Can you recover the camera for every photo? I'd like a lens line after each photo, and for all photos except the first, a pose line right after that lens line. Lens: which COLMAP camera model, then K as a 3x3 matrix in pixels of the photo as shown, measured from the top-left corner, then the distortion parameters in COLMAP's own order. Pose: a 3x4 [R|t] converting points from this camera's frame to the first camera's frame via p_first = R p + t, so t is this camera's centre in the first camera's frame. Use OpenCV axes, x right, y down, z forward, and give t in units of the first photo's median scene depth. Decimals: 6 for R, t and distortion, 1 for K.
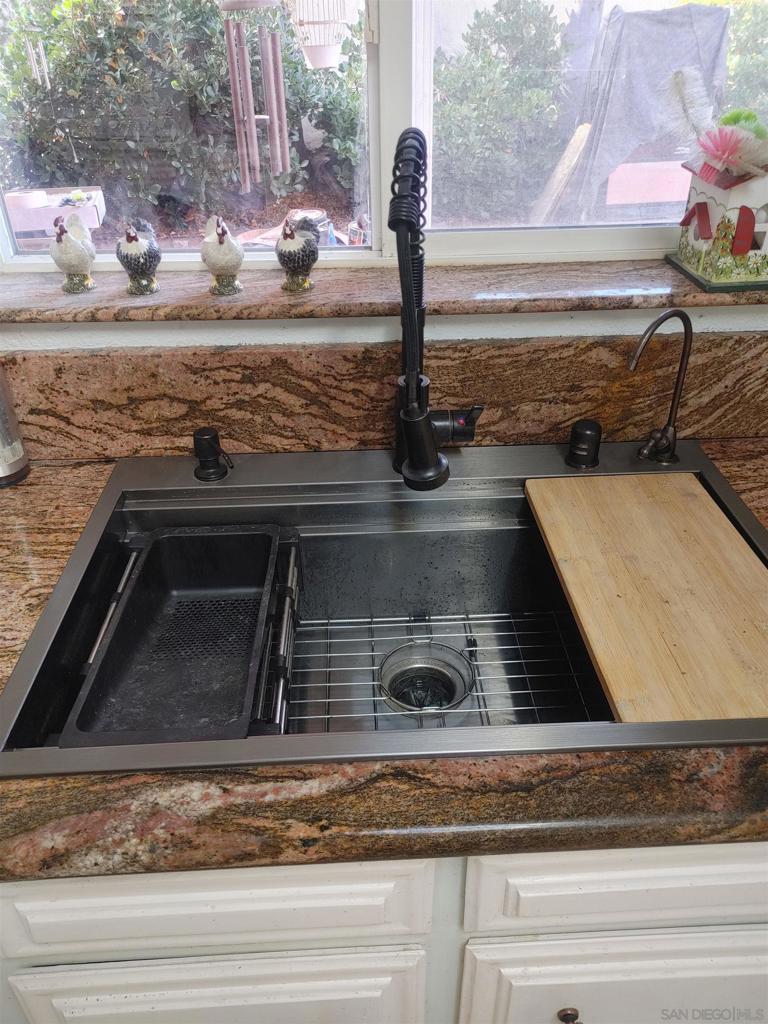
lens RADIAL K [[774.9, 0, 386.5], [0, 774.9, 520.6], [0, 0, 1]] dist [0.053219, -0.037881]
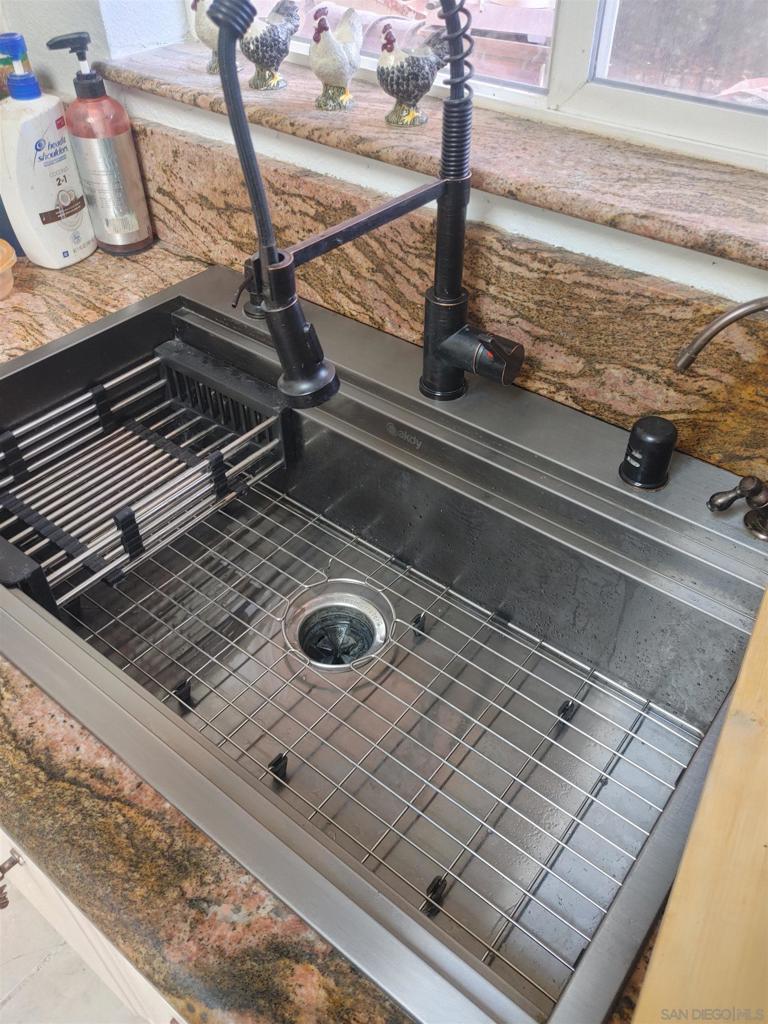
lens RADIAL K [[774.9, 0, 400.5], [0, 774.9, 509.9], [0, 0, 1]] dist [0.053219, -0.037881]
pose [[0.761593, 0.452294, -0.464119, 0.427842], [-0.372382, 0.891560, 0.257786, -0.147974], [0.530385, -0.023499, 0.847431, 0.307904]]
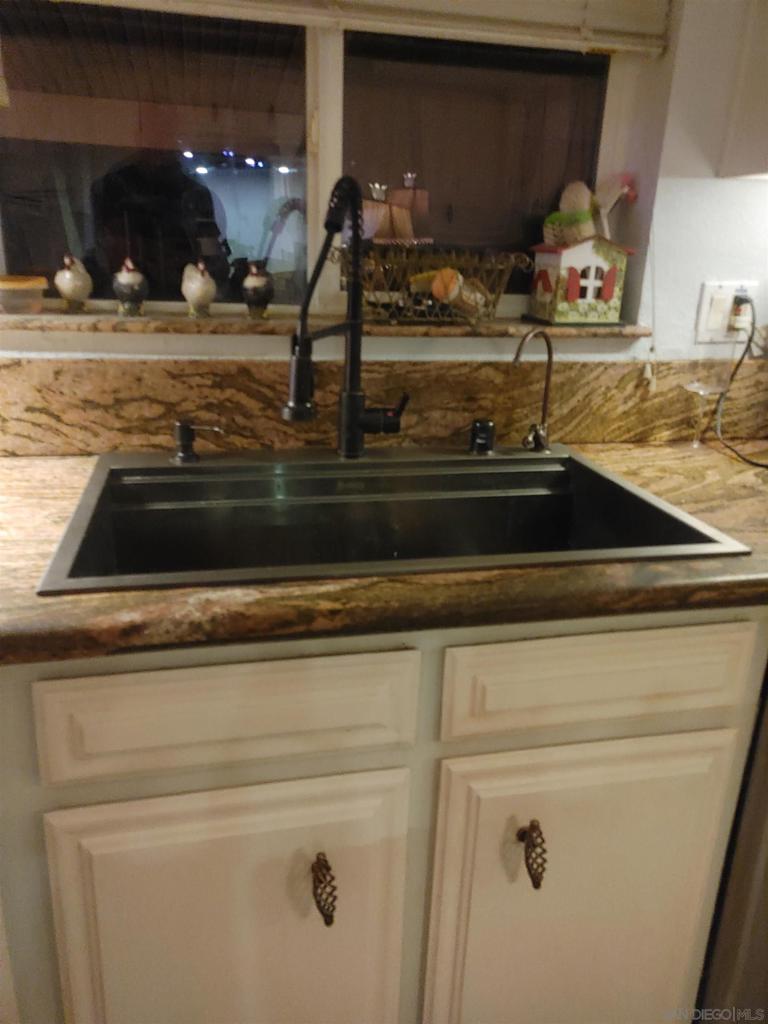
lens RADIAL K [[774.9, 0, 386.7], [0, 774.9, 511.2], [0, 0, 1]] dist [0.053219, -0.037881]
pose [[0.982394, -0.015795, 0.186153, -0.145440], [0.062195, 0.967233, -0.246156, 0.329683], [-0.176165, 0.253400, 0.951186, -0.170363]]
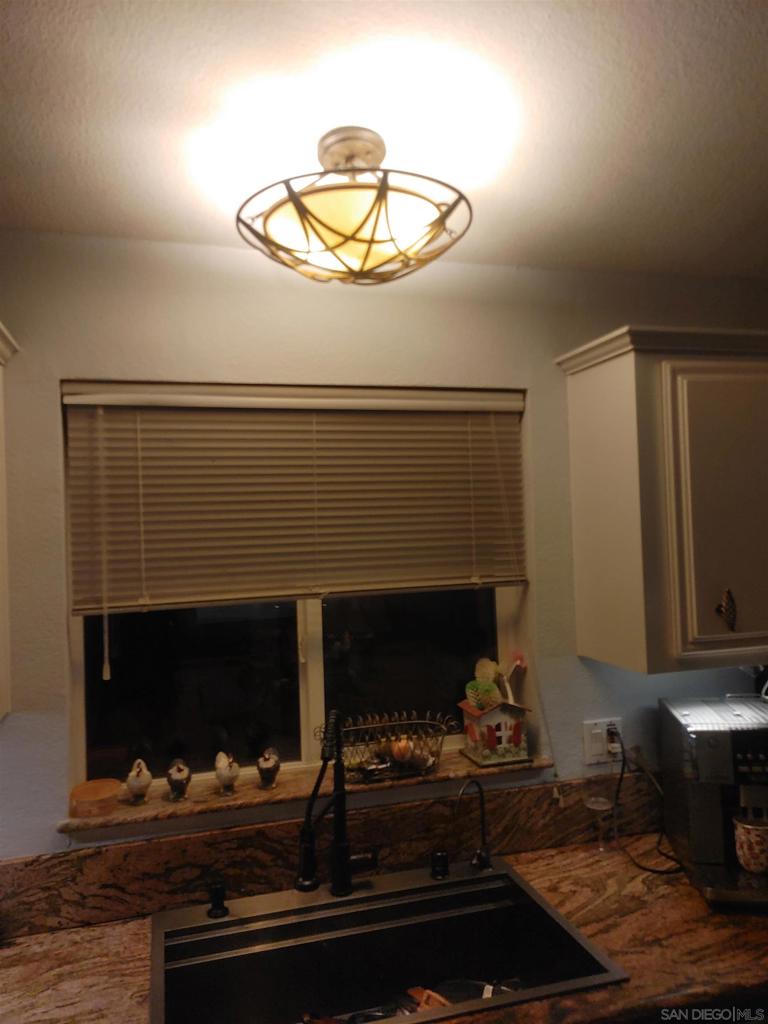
lens RADIAL K [[774.9, 0, 381.6], [0, 774.9, 507.1], [0, 0, 1]] dist [0.053219, -0.037881]
pose [[0.972252, -0.016803, 0.233330, -0.261165], [0.149787, 0.810861, -0.565745, 0.221986], [-0.179692, 0.584997, 0.790879, -0.805520]]
